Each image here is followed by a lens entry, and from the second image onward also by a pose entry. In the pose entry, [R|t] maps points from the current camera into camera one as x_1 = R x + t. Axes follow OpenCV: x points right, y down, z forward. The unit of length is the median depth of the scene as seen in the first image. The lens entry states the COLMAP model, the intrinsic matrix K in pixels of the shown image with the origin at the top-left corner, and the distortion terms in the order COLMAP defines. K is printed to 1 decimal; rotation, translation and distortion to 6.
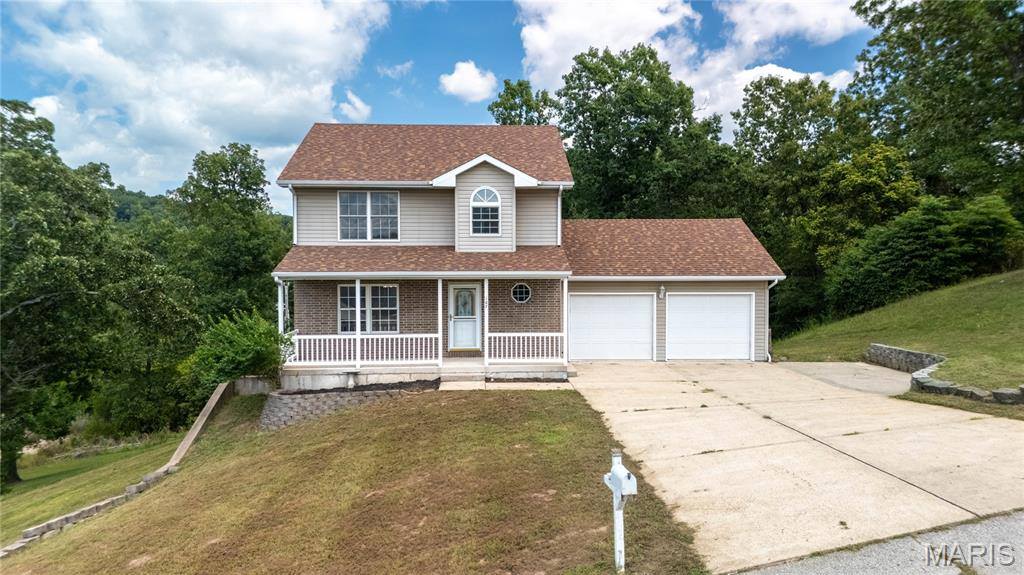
lens RADIAL K [[759.5, 0, 509.6], [0, 759.5, 285.7], [0, 0, 1]] dist [0.077461, -0.068652]
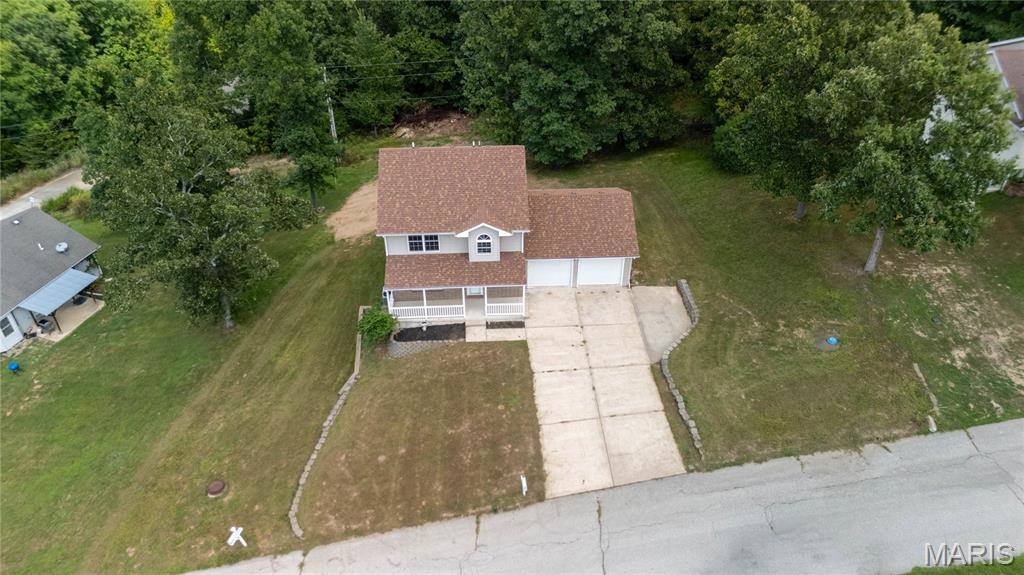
lens RADIAL K [[759.5, 0, 509.6], [0, 759.5, 285.7], [0, 0, 1]] dist [0.077461, -0.068652]
pose [[0.999964, -0.006349, 0.005563, 0.021895], [0.001900, 0.811368, 0.584533, -1.151295], [-0.008225, -0.584501, 0.811351, -0.641293]]
